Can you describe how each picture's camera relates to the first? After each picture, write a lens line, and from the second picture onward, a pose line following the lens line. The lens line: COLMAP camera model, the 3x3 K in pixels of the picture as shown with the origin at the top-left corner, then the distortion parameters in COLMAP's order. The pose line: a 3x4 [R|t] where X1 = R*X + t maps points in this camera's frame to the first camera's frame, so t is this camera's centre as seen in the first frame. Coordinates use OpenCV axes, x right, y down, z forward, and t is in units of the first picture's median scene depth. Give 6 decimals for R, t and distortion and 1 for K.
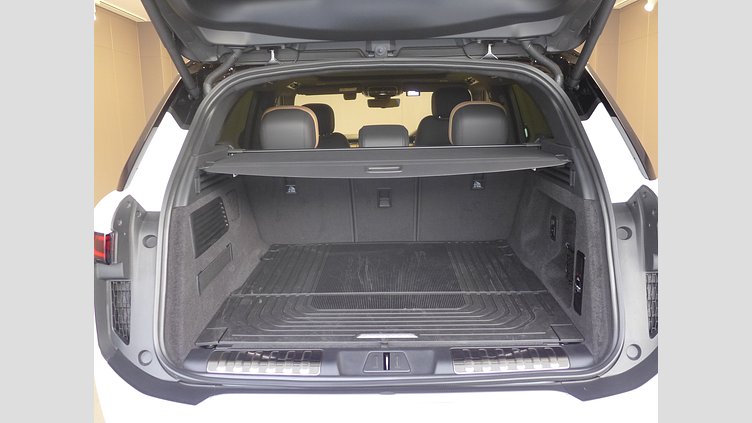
lens RADIAL K [[576.9, 0, 372.0], [0, 576.9, 215.0], [0, 0, 1]] dist [-0.000159, -0.000228]
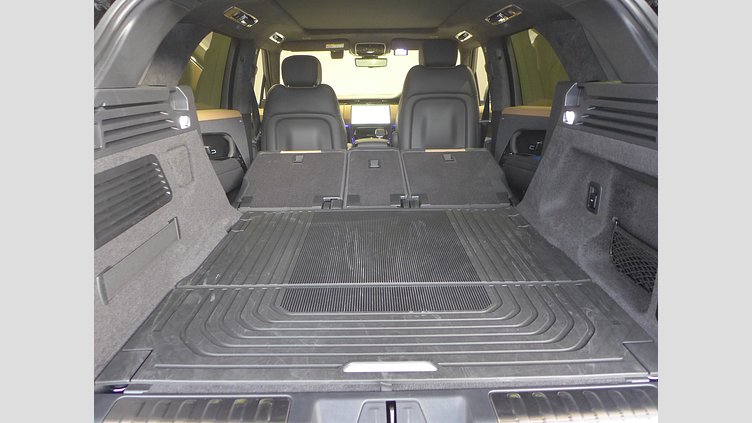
lens RADIAL K [[456.2, 0, 372.9], [0, 456.2, 210.9], [0, 0, 1]] dist [-0.002692, -0.001474]
pose [[0.999304, 0.002028, 0.037252, -0.011983], [-0.005191, 0.996368, 0.084994, -0.011964], [-0.036944, -0.085128, 0.995685, 0.442071]]
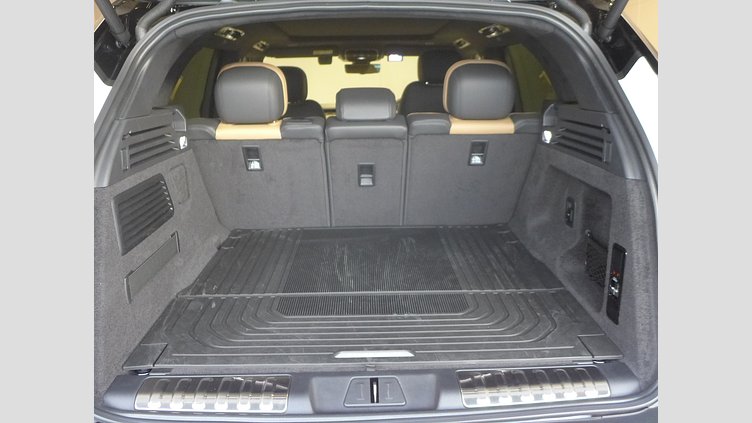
lens RADIAL K [[575.7, 0, 376.0], [0, 575.7, 211.5], [0, 0, 1]] dist [-0.008079, -0.000124]
pose [[0.998744, -0.000737, 0.050094, -0.009096], [-0.001175, 0.999273, 0.038119, -0.010694], [-0.050085, -0.038130, 0.998017, 0.208447]]
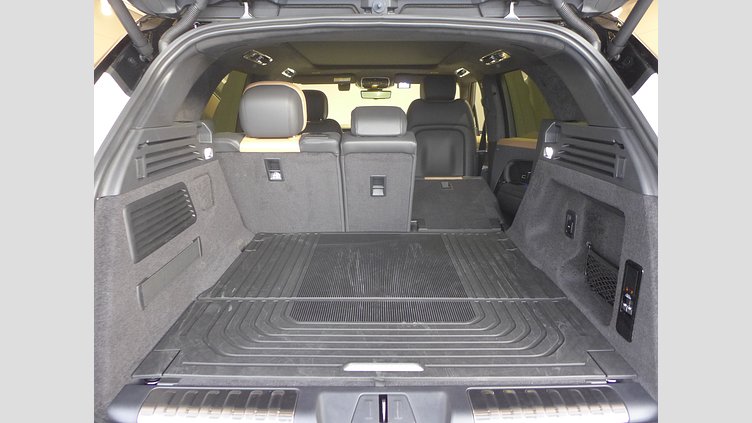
lens RADIAL K [[456.2, 0, 372.9], [0, 456.2, 210.9], [0, 0, 1]] dist [-0.002692, -0.001474]
pose [[0.999567, 0.015824, 0.024800, -0.005757], [-0.016641, 0.999315, 0.033065, -0.017713], [-0.024260, -0.033463, 0.999145, 0.354433]]
